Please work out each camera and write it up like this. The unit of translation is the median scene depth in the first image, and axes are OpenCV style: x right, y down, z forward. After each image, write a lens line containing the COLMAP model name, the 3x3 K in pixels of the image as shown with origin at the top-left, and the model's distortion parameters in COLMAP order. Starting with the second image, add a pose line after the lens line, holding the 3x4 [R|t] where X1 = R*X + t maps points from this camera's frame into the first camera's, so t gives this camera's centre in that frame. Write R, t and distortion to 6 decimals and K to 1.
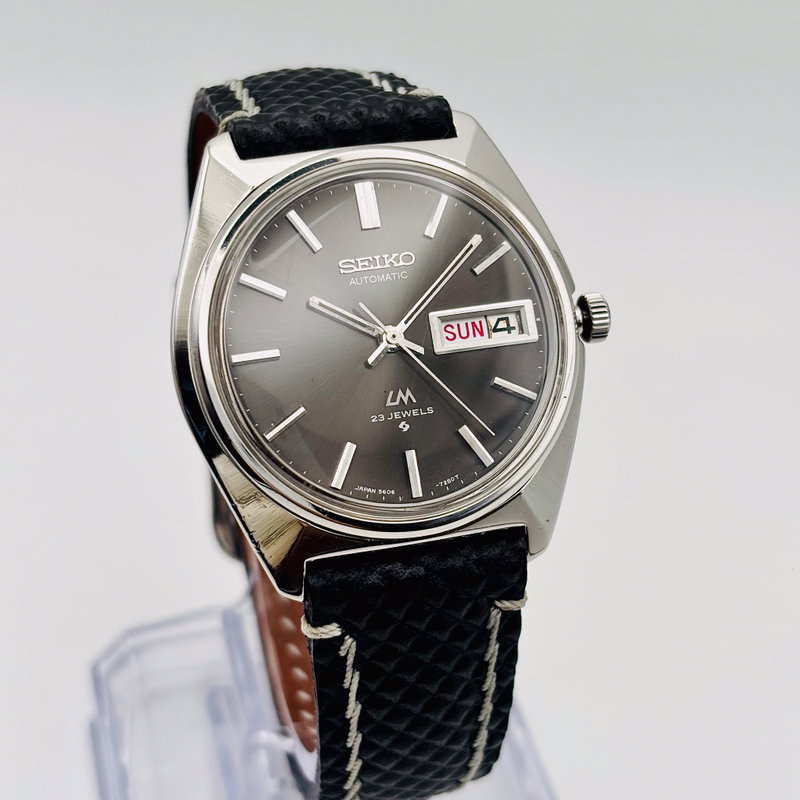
lens RADIAL K [[1635.4, 0, 373.6], [0, 1635.4, 356.7], [0, 0, 1]] dist [0.104856, 0.000000]
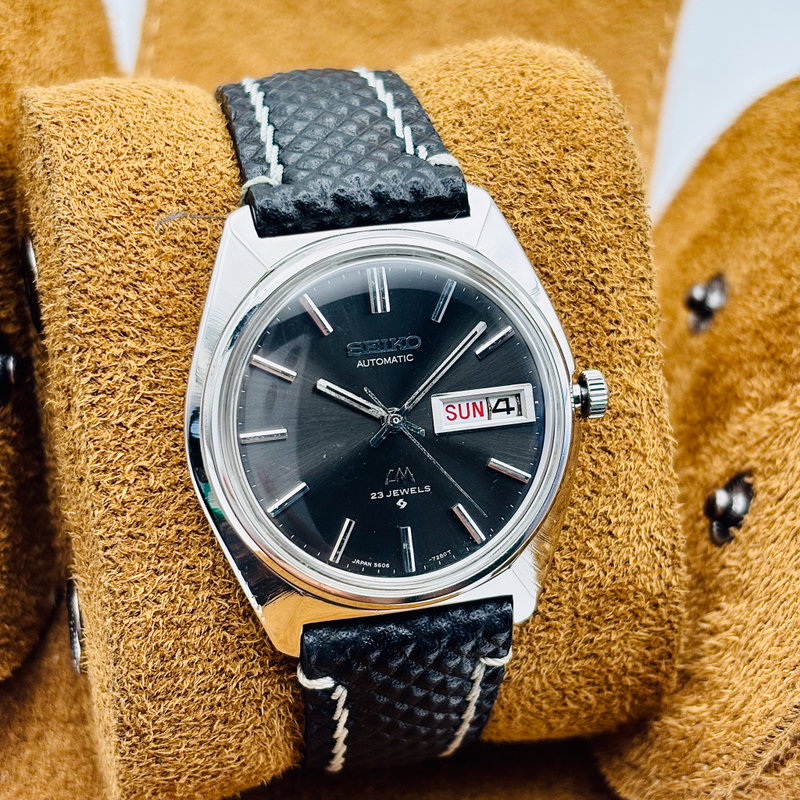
lens RADIAL K [[1635.4, 0, 391.7], [0, 1635.4, 372.7], [0, 0, 1]] dist [0.104856, 0.000000]
pose [[0.998354, 0.055951, -0.012616, 0.020556], [-0.052914, 0.983356, 0.173814, -0.221438], [0.022131, -0.172861, 0.984698, -0.028610]]
